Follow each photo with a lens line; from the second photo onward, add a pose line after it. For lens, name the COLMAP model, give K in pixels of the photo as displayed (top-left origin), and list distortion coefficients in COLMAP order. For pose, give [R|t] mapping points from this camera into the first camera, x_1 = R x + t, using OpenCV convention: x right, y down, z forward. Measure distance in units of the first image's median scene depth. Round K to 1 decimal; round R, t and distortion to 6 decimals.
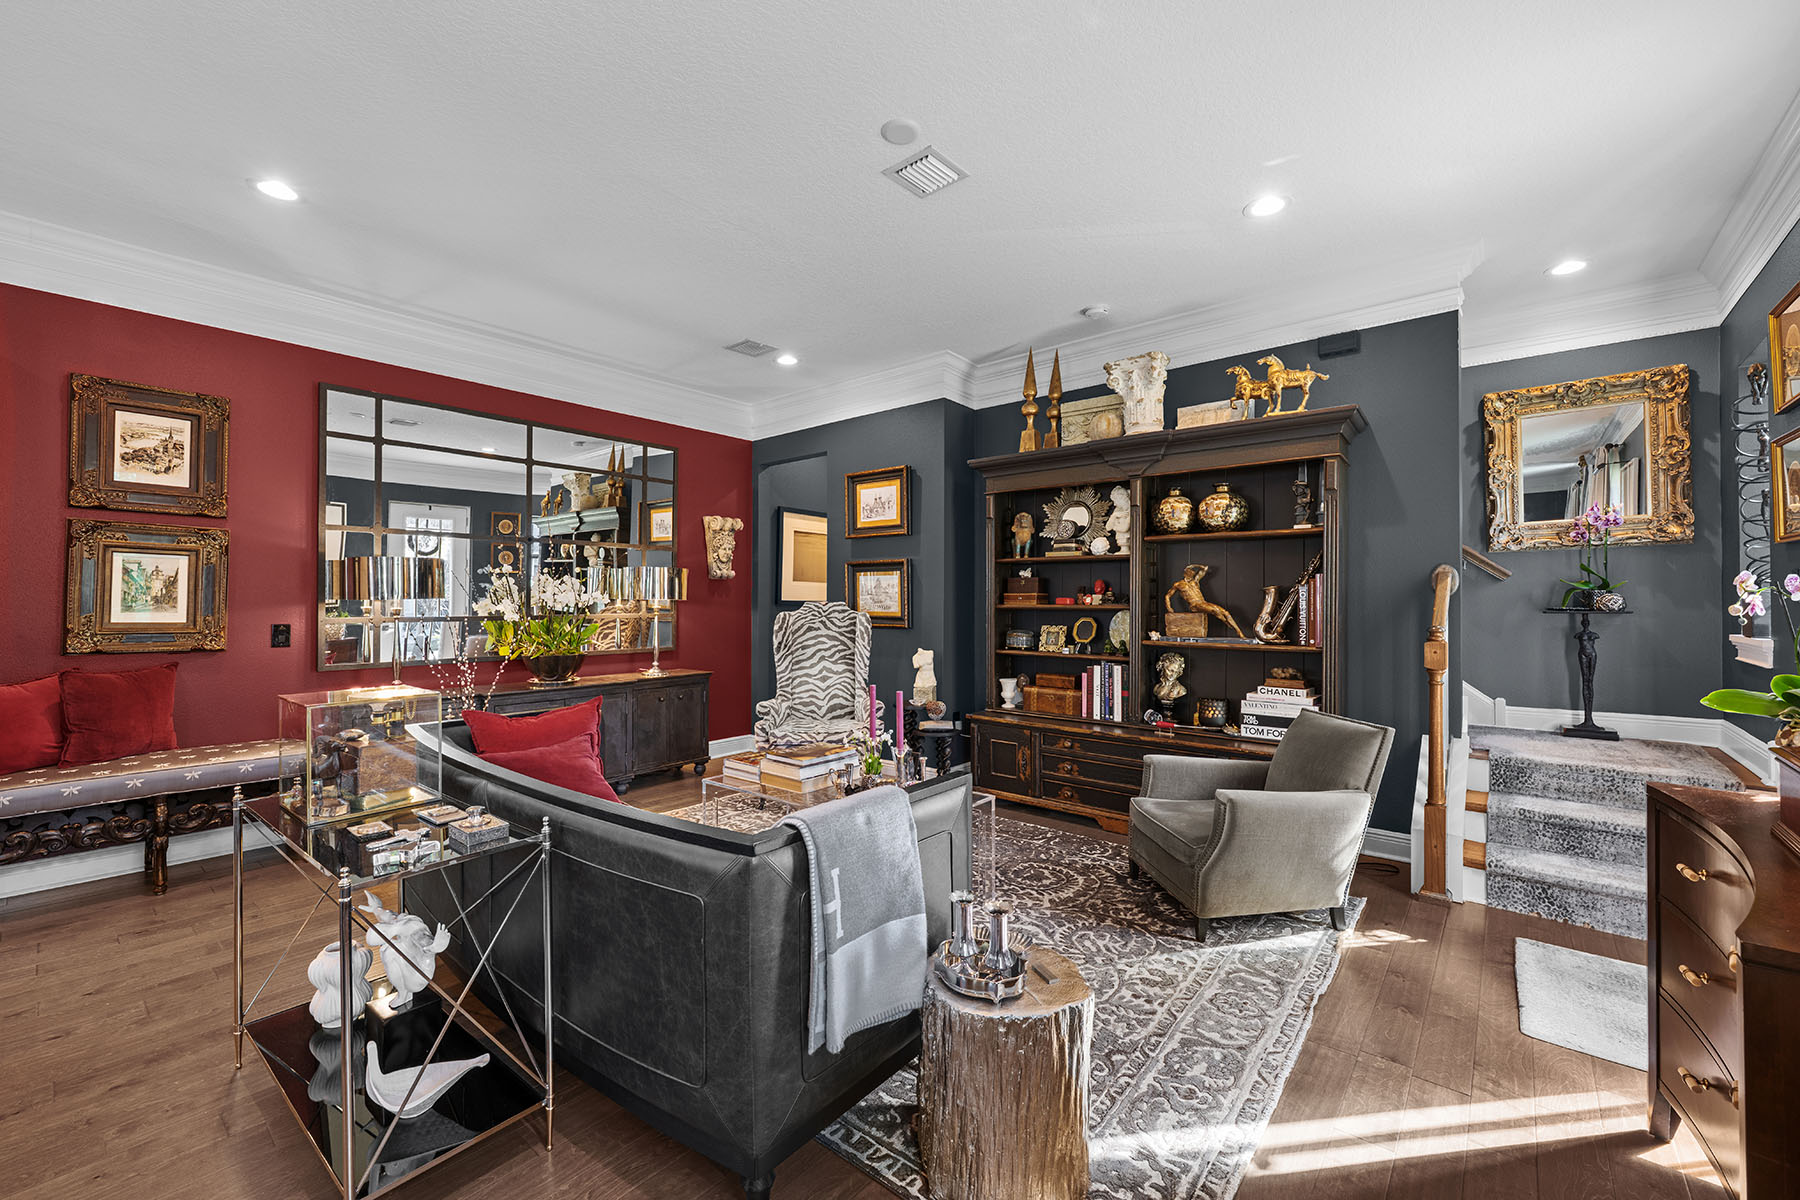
lens RADIAL K [[723.2, 0, 915.8], [0, 723.2, 594.7], [0, 0, 1]] dist [-0.001490, 0.000711]
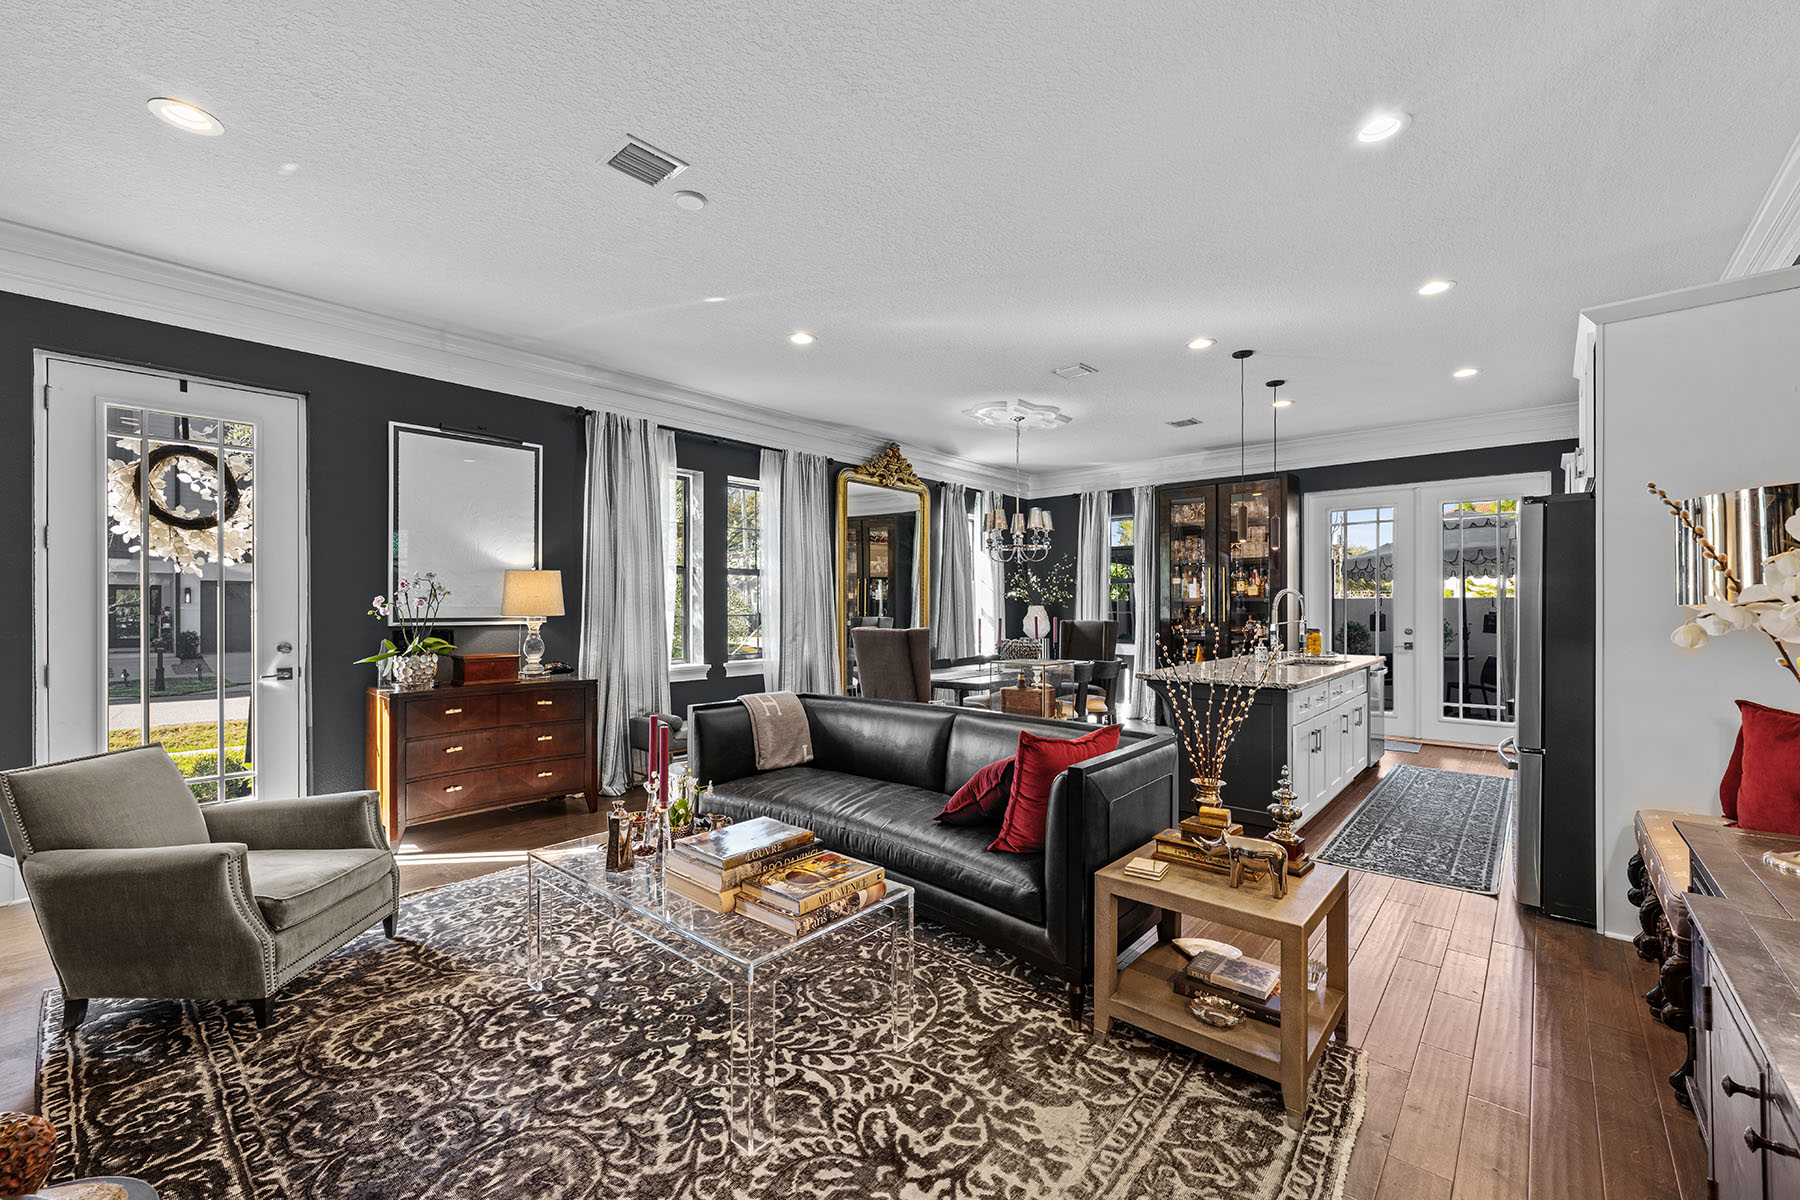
lens RADIAL K [[723.2, 0, 911.3], [0, 723.2, 607.2], [0, 0, 1]] dist [-0.001490, 0.000711]
pose [[-0.999623, -0.001161, 0.027438, -0.250107], [-0.001431, 0.999951, -0.009836, 0.009669], [-0.027425, -0.009872, -0.999575, 1.322808]]
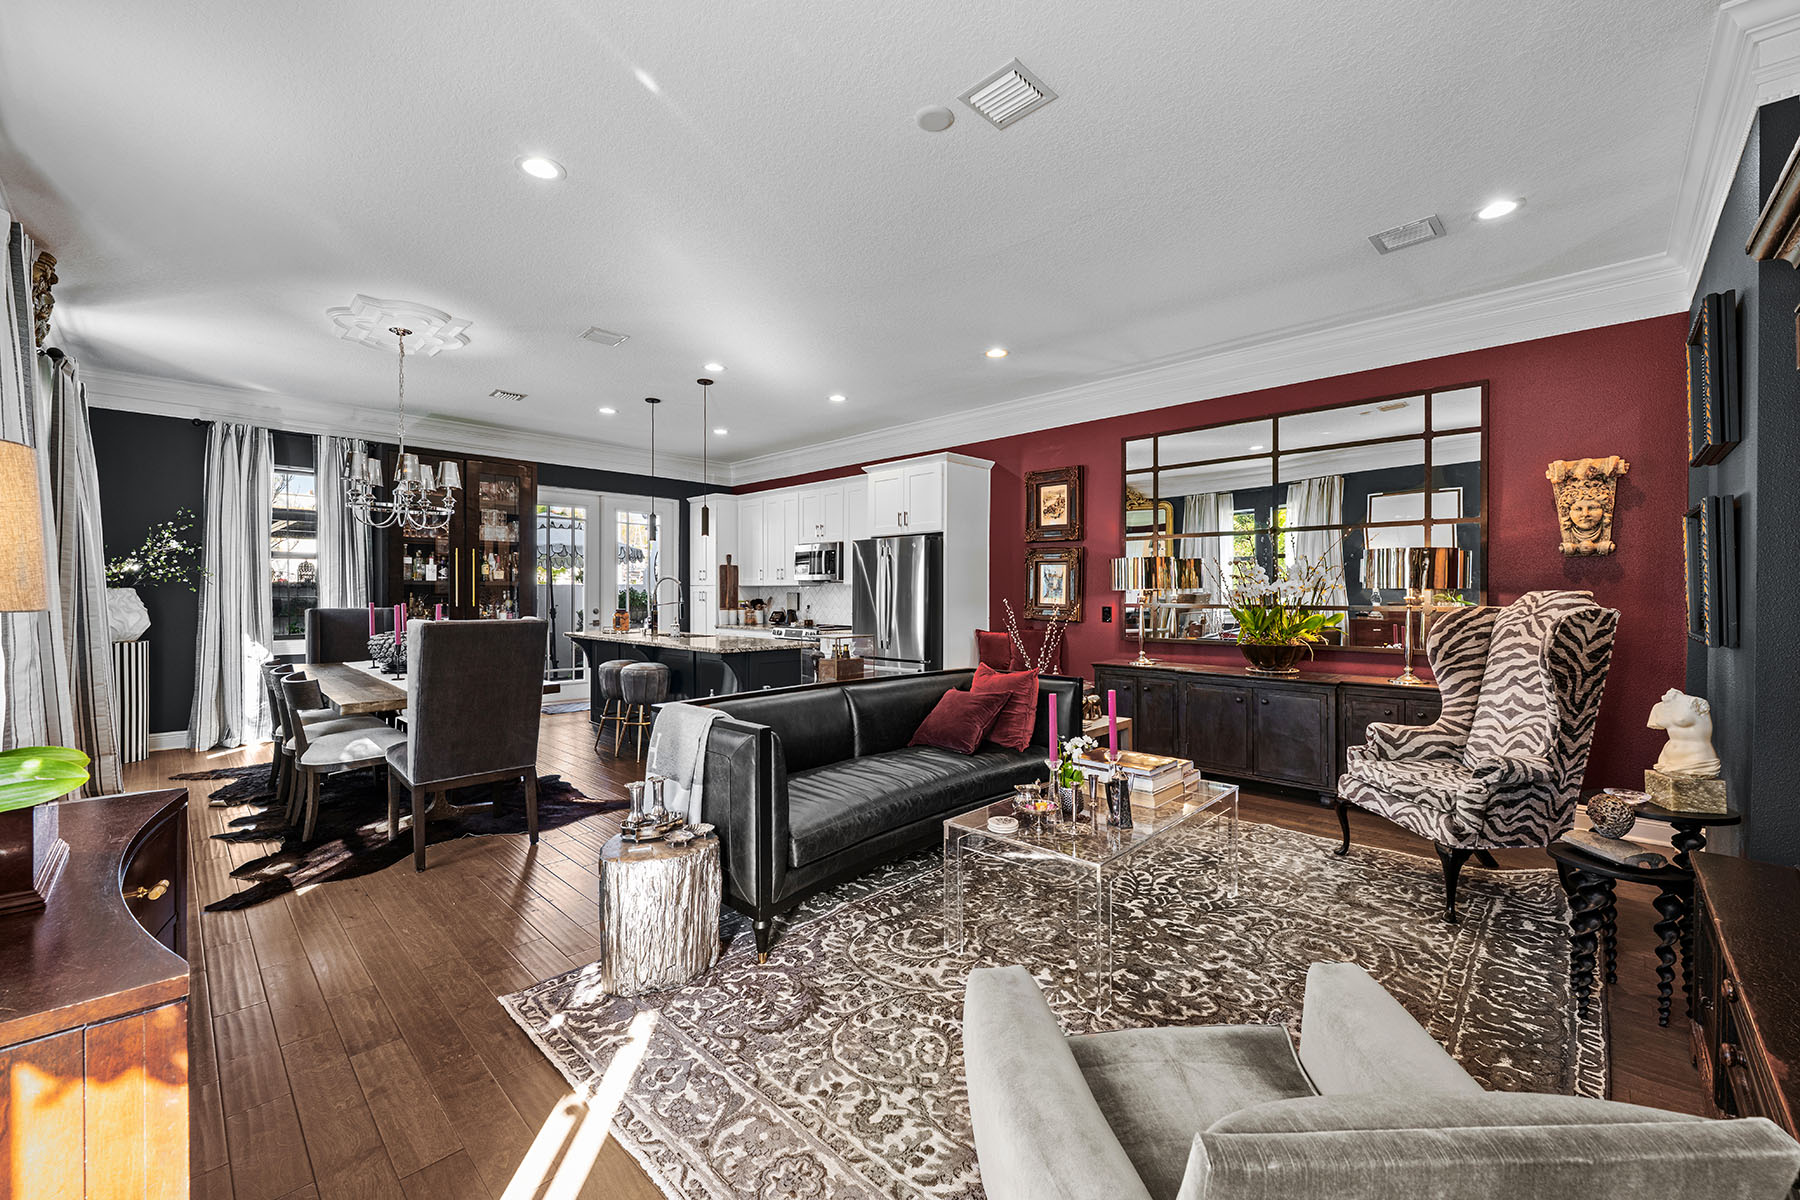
lens RADIAL K [[723.2, 0, 885.6], [0, 723.2, 586.0], [0, 0, 1]] dist [-0.001490, 0.000711]
pose [[-0.095583, -0.011336, -0.995357, 0.612422], [0.011022, 0.999862, -0.012445, 0.010968], [0.995360, -0.012160, -0.095445, 0.636285]]
